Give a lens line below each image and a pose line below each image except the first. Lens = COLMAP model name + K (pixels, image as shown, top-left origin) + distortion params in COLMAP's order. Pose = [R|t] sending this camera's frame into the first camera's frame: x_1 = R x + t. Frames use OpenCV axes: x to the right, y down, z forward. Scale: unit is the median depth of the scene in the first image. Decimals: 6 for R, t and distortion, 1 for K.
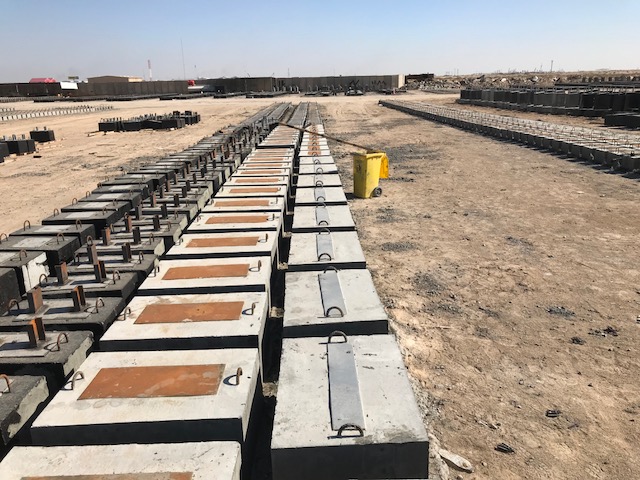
lens RADIAL K [[526.7, 0, 320.0], [0, 526.7, 240.0], [0, 0, 1]] dist [0.025941, -0.015201]
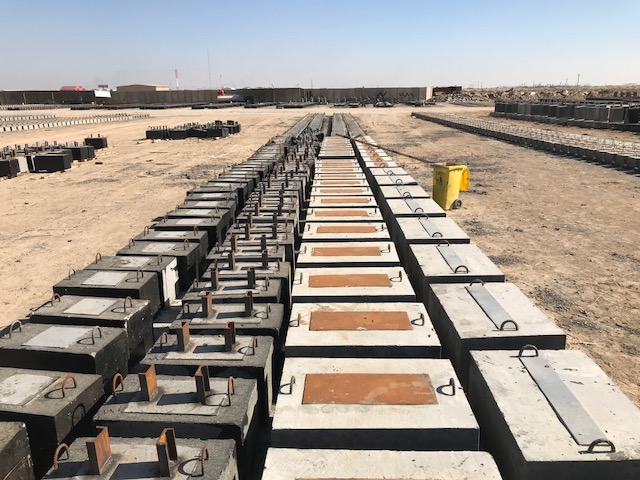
lens RADIAL K [[526.7, 0, 320.0], [0, 526.7, 240.0], [0, 0, 1]] dist [0.025941, -0.015201]
pose [[0.999059, 0.022661, -0.036993, -0.156082], [-0.023366, 0.999551, -0.018752, 0.001475], [0.036552, 0.019598, 0.999140, -0.008793]]
